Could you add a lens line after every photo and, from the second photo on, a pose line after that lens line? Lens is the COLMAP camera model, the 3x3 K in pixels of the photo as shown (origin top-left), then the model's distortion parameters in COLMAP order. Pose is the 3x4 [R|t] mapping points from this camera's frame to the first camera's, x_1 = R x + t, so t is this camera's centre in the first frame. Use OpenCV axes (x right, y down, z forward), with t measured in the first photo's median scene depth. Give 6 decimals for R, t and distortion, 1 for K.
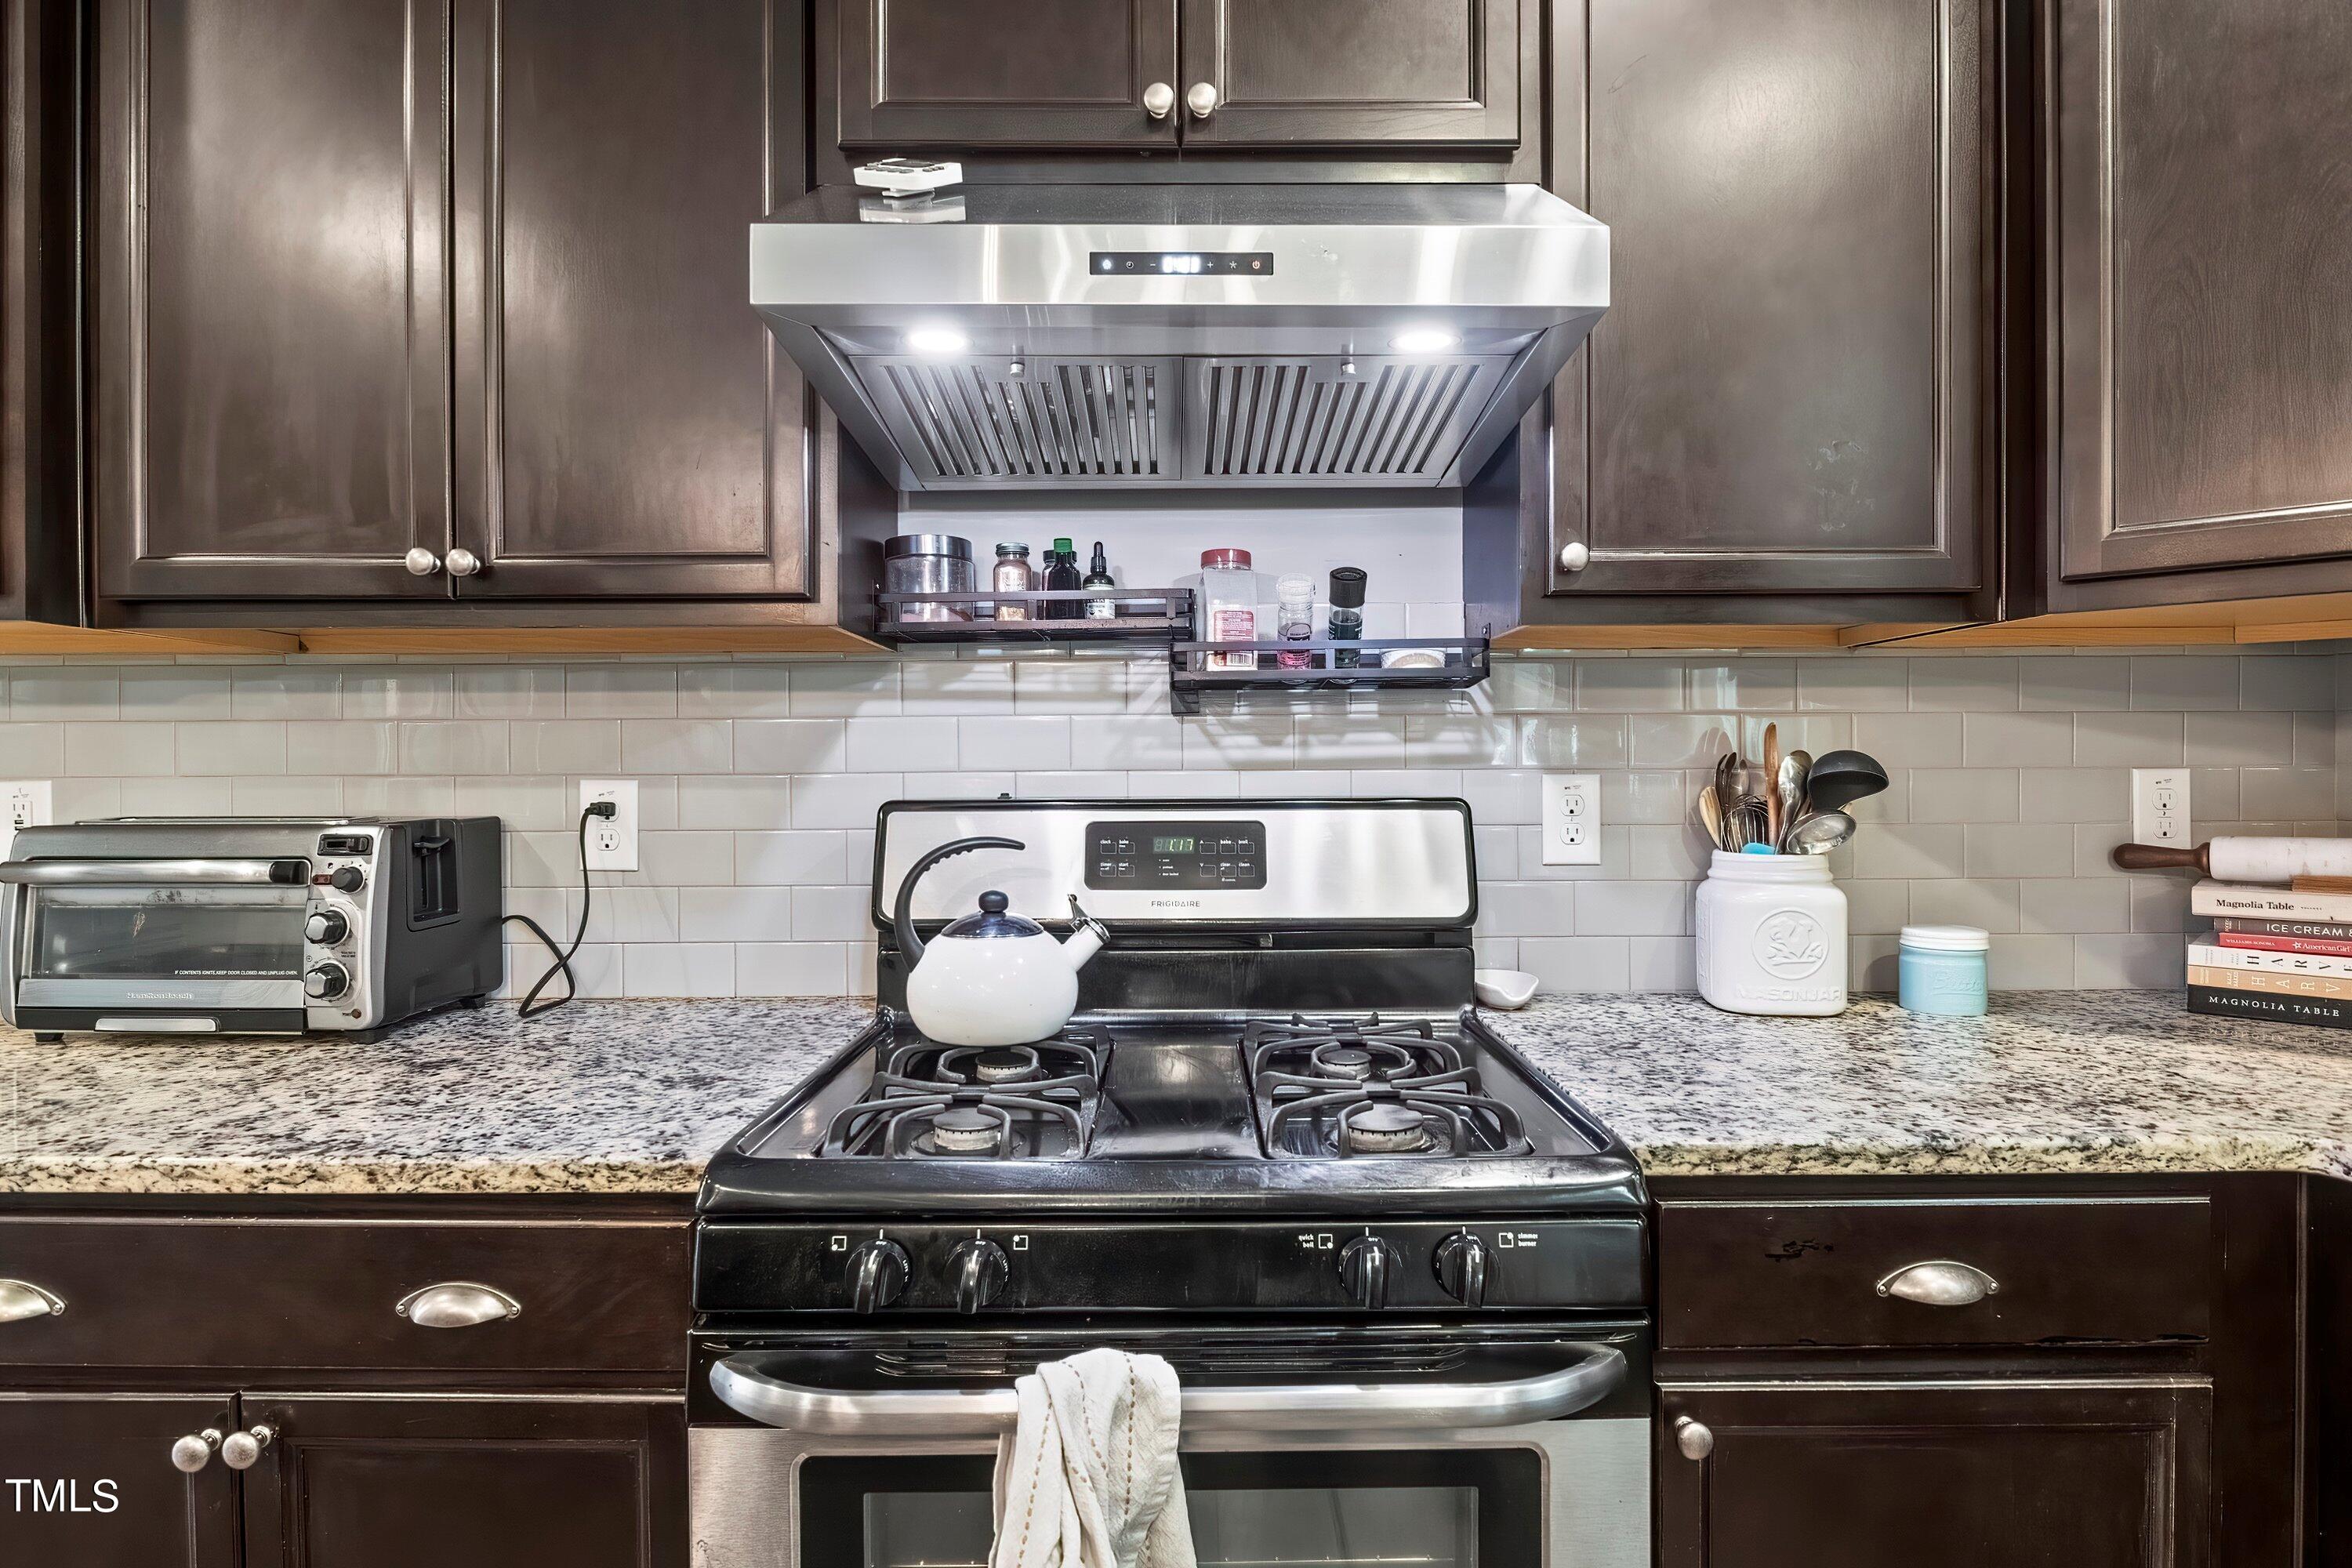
lens RADIAL K [[1187.2, 0, 1183.9], [0, 1187.2, 776.9], [0, 0, 1]] dist [-0.003388, 0.001547]
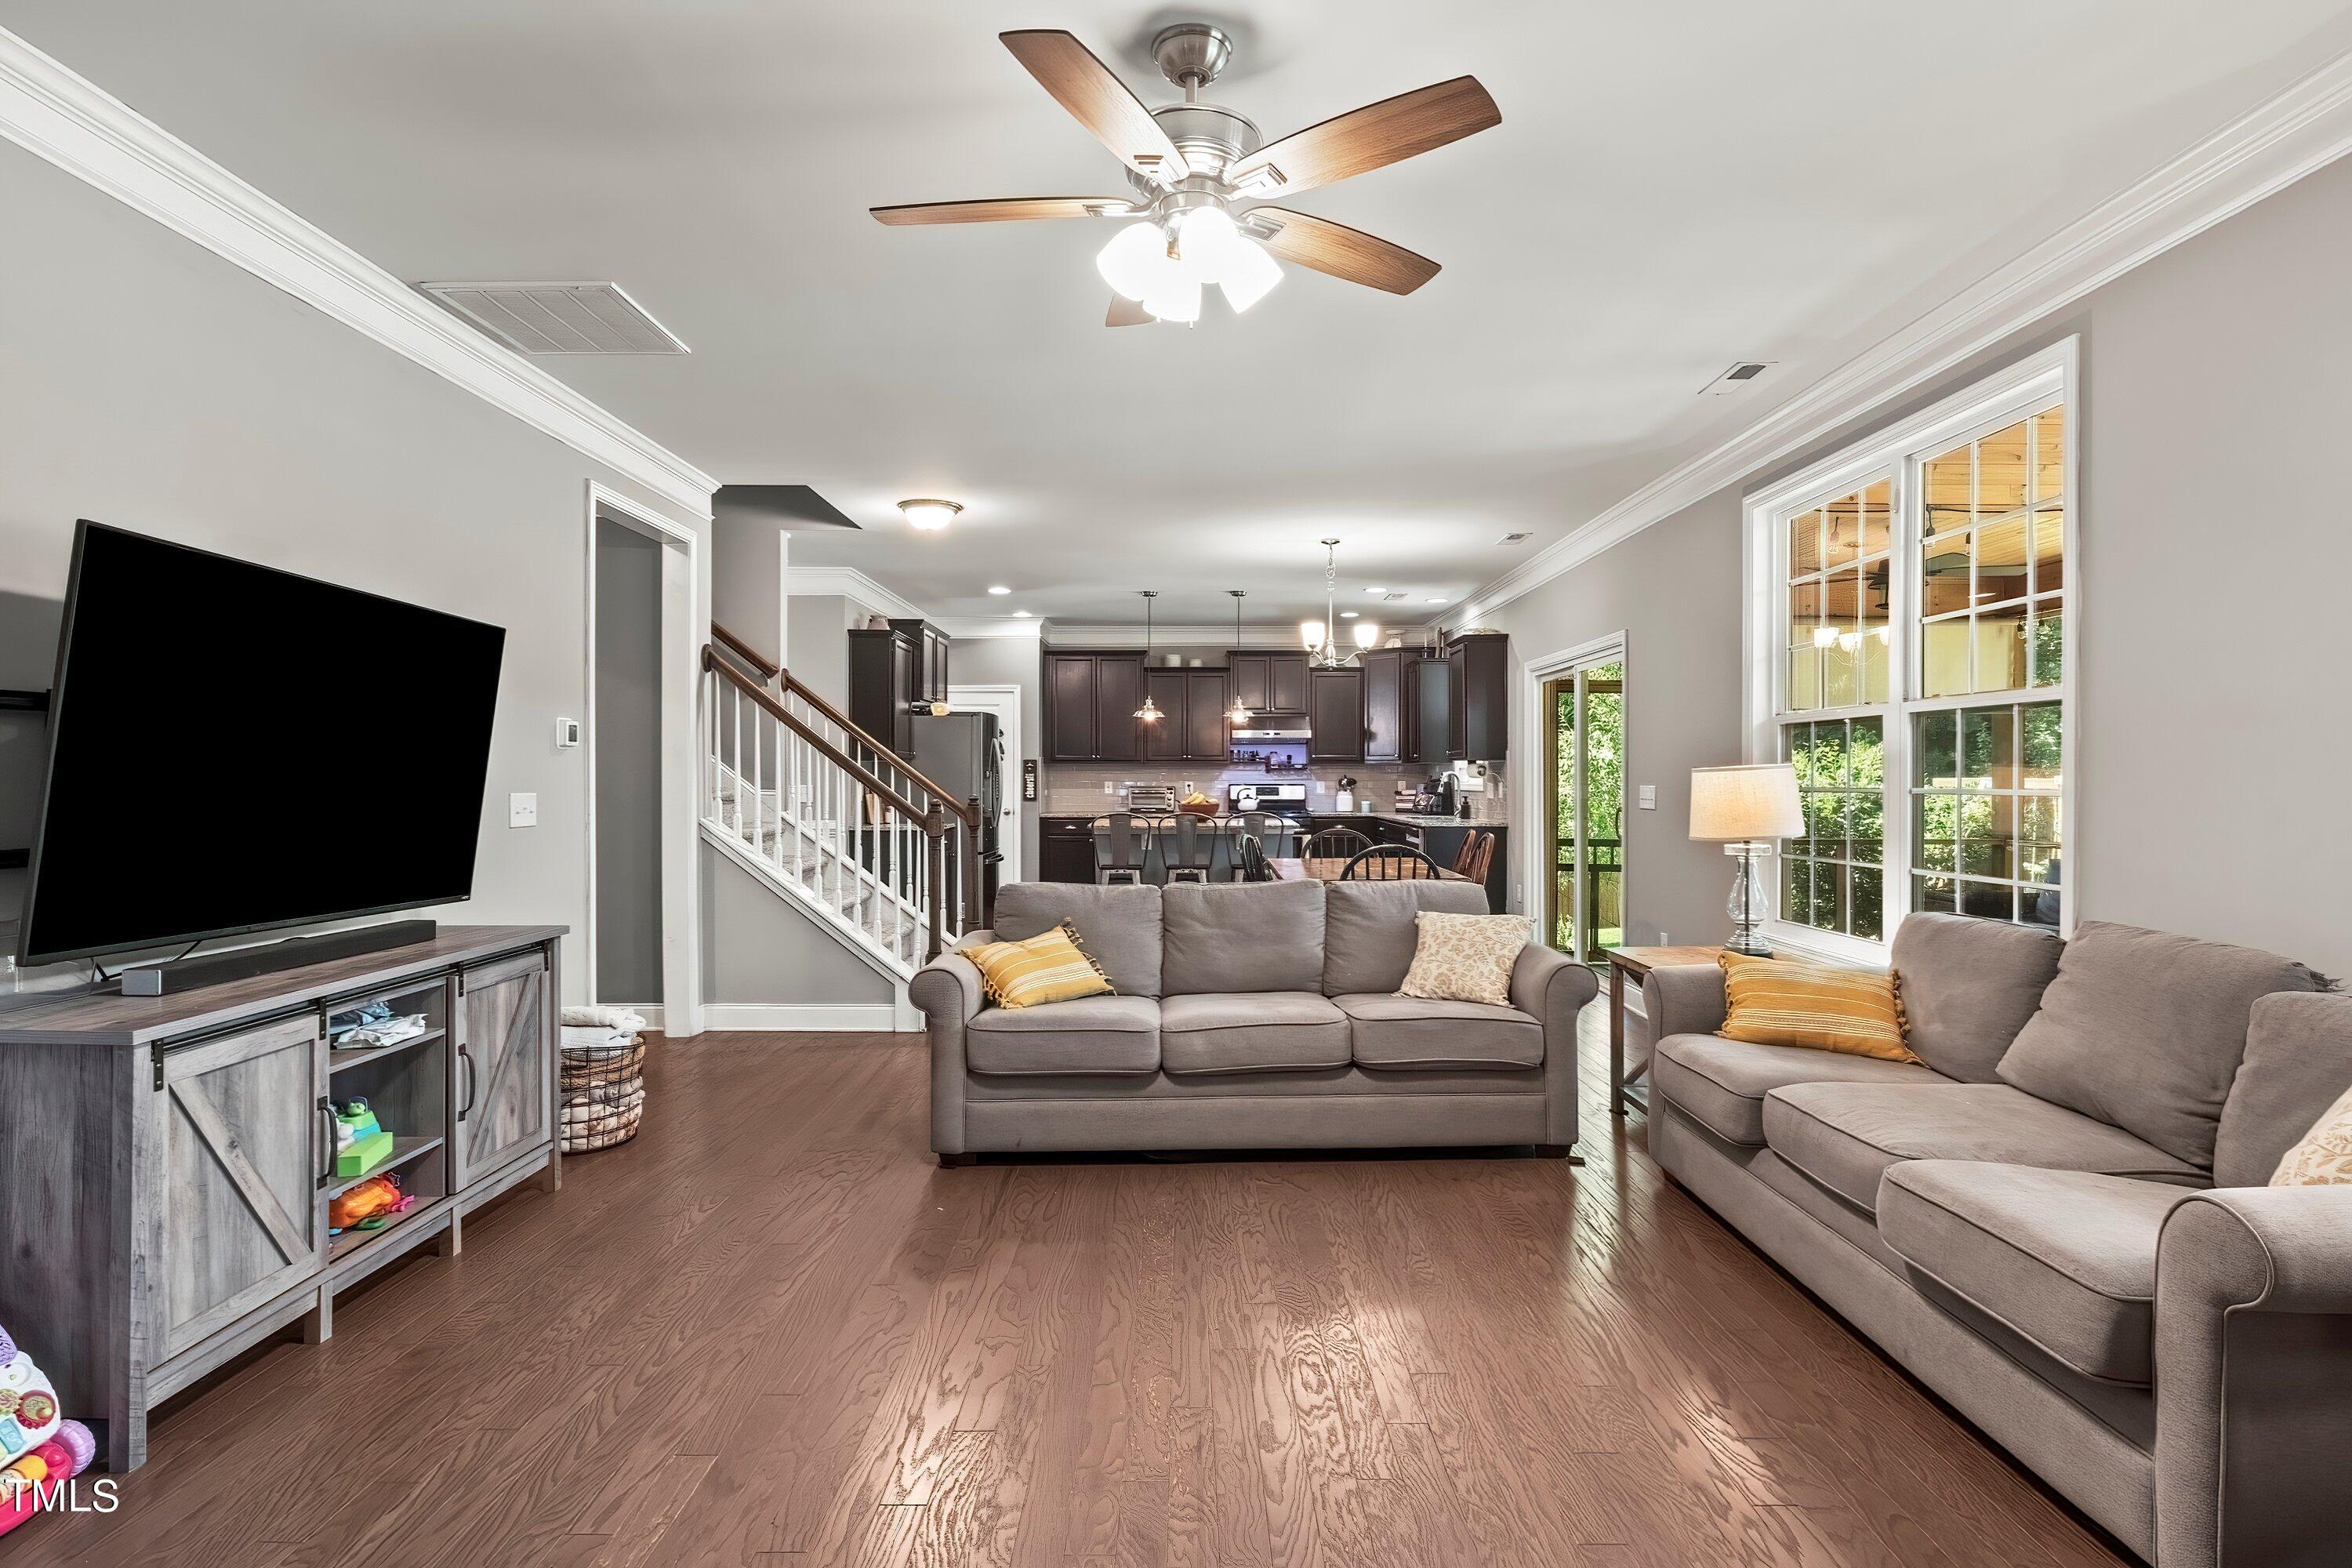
lens RADIAL K [[1272.3, 0, 1179.3], [0, 1272.3, 779.2], [0, 0, 1]] dist [-0.001174, -0.000019]
pose [[0.999986, 0.003500, -0.003851, -0.551335], [-0.003541, 0.999936, -0.010787, 0.078069], [0.003813, 0.010800, 0.999934, -7.320627]]
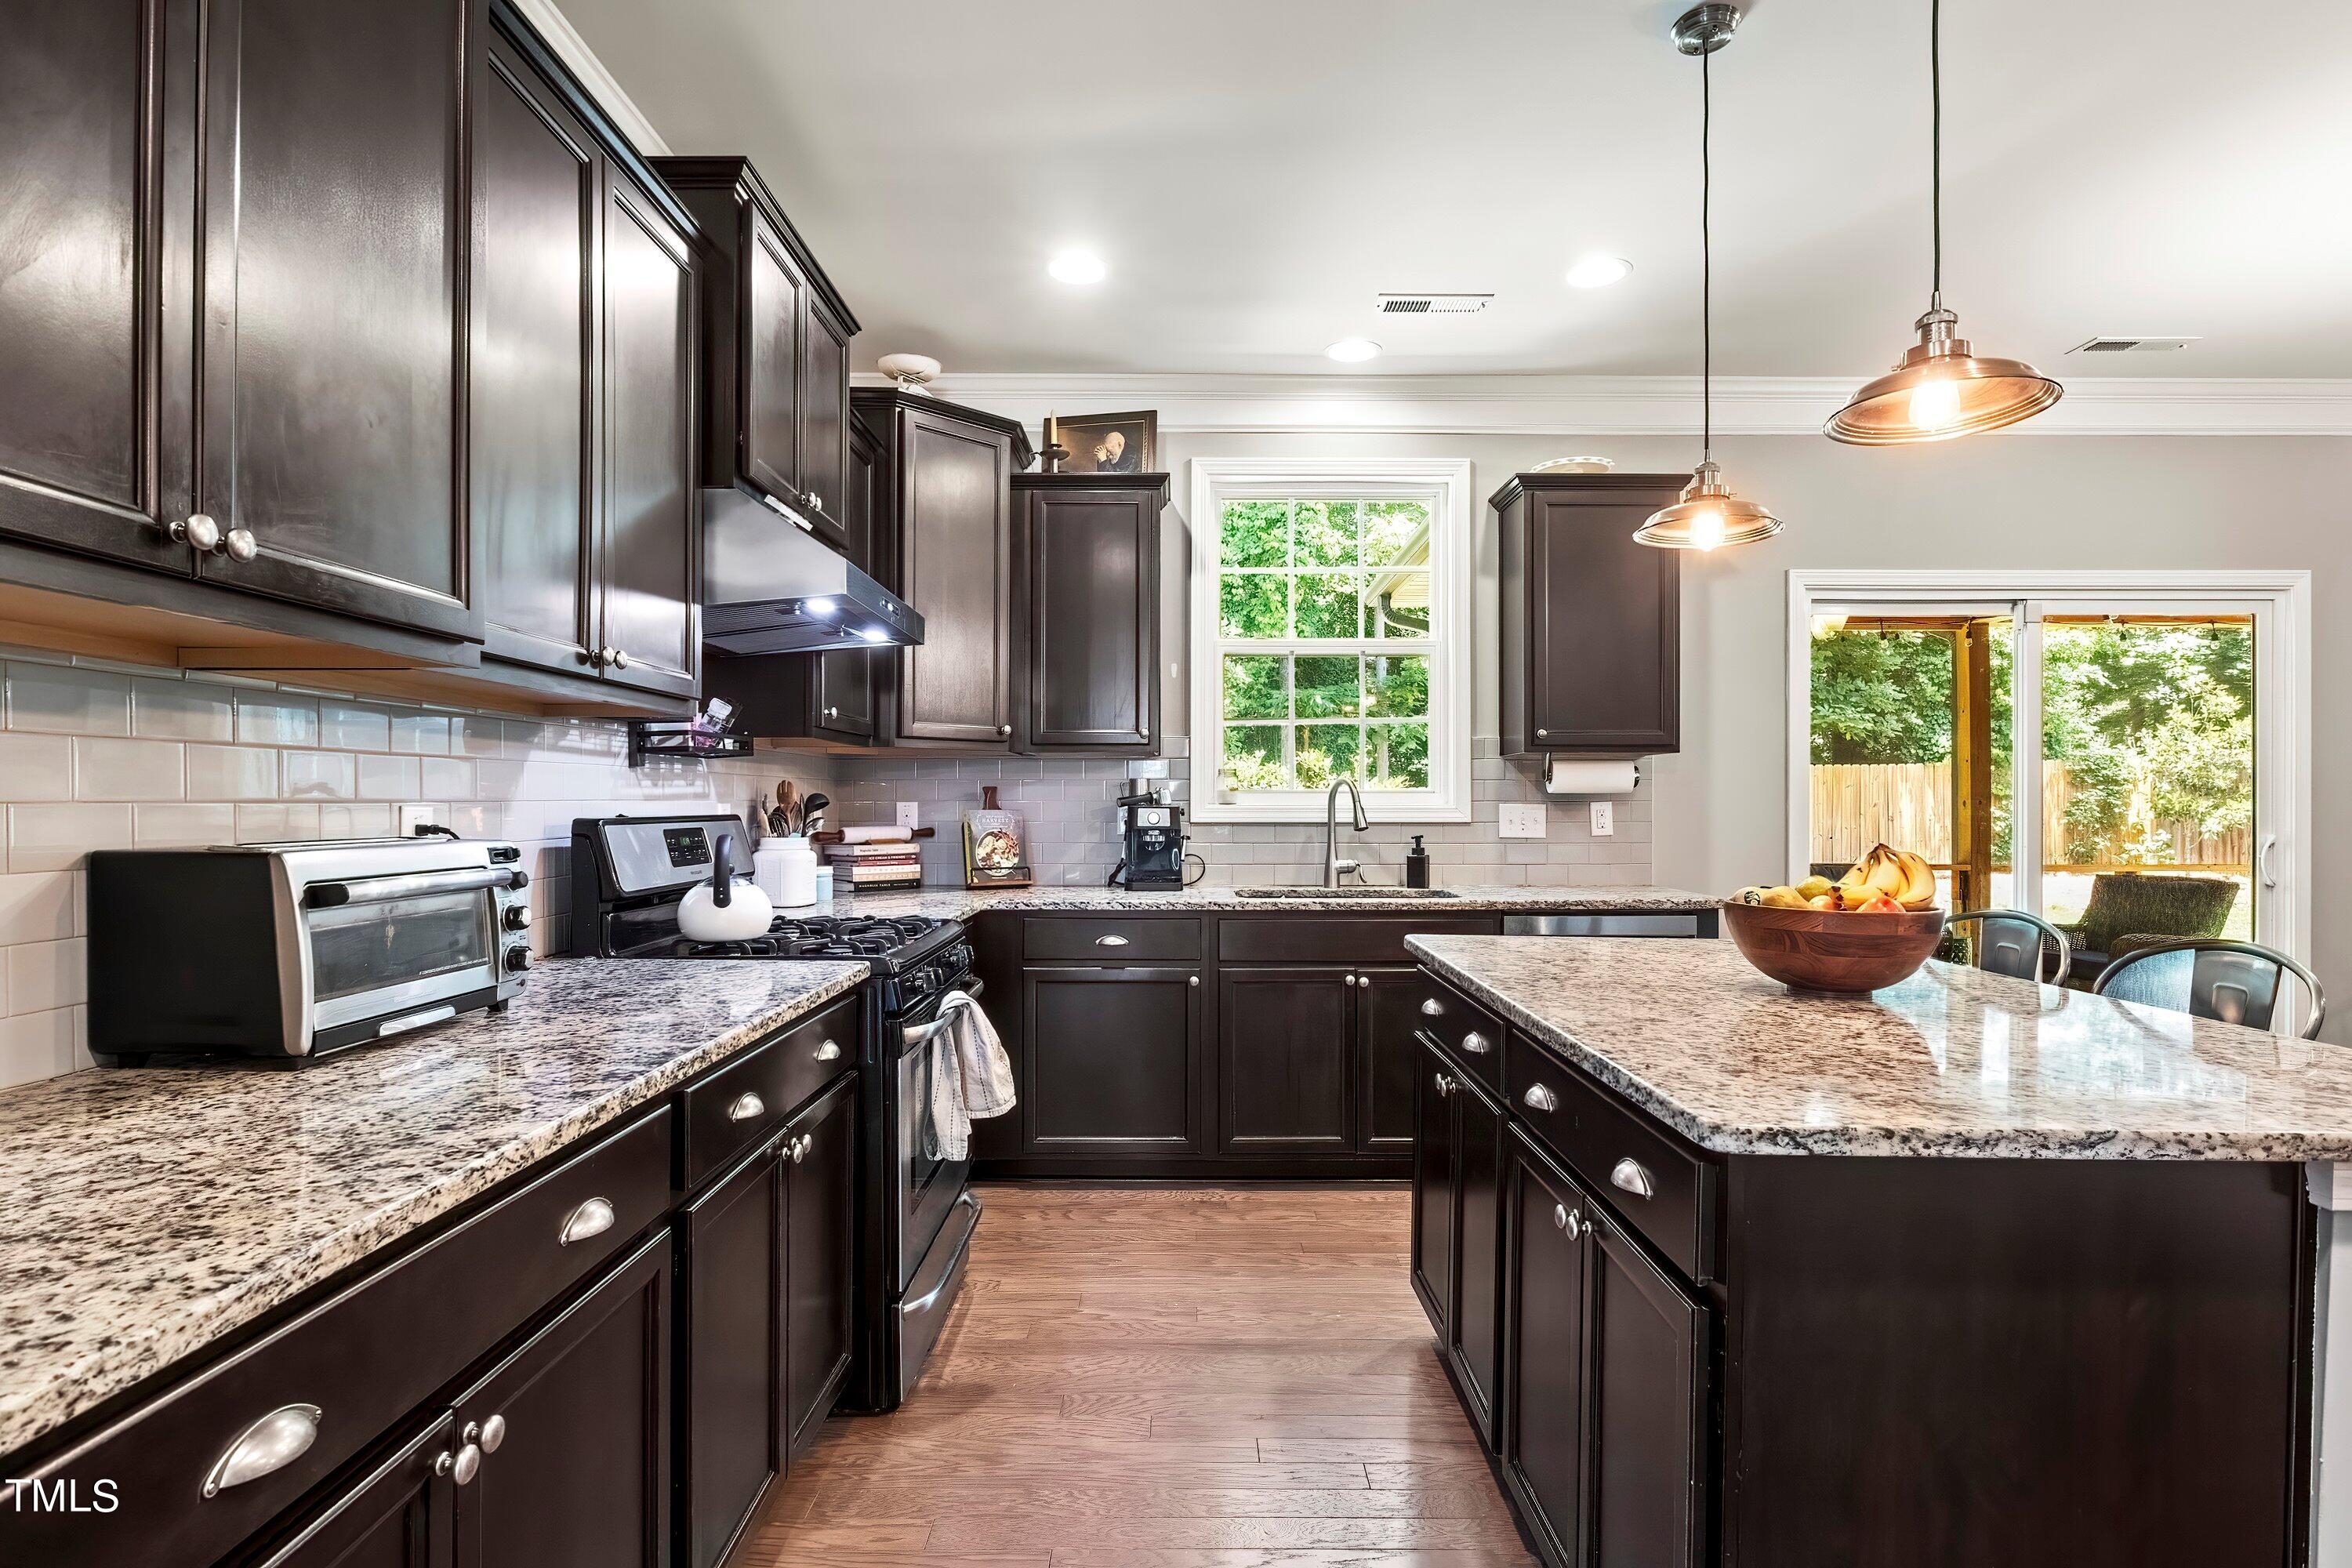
lens RADIAL K [[1187.2, 0, 1180.8], [0, 1187.2, 801.0], [0, 0, 1]] dist [-0.003388, 0.001547]
pose [[0.005084, 0.004830, 0.999975, -1.810212], [0.012768, 0.999907, -0.004894, 0.014109], [-0.999906, 0.012792, 0.005021, 0.239364]]
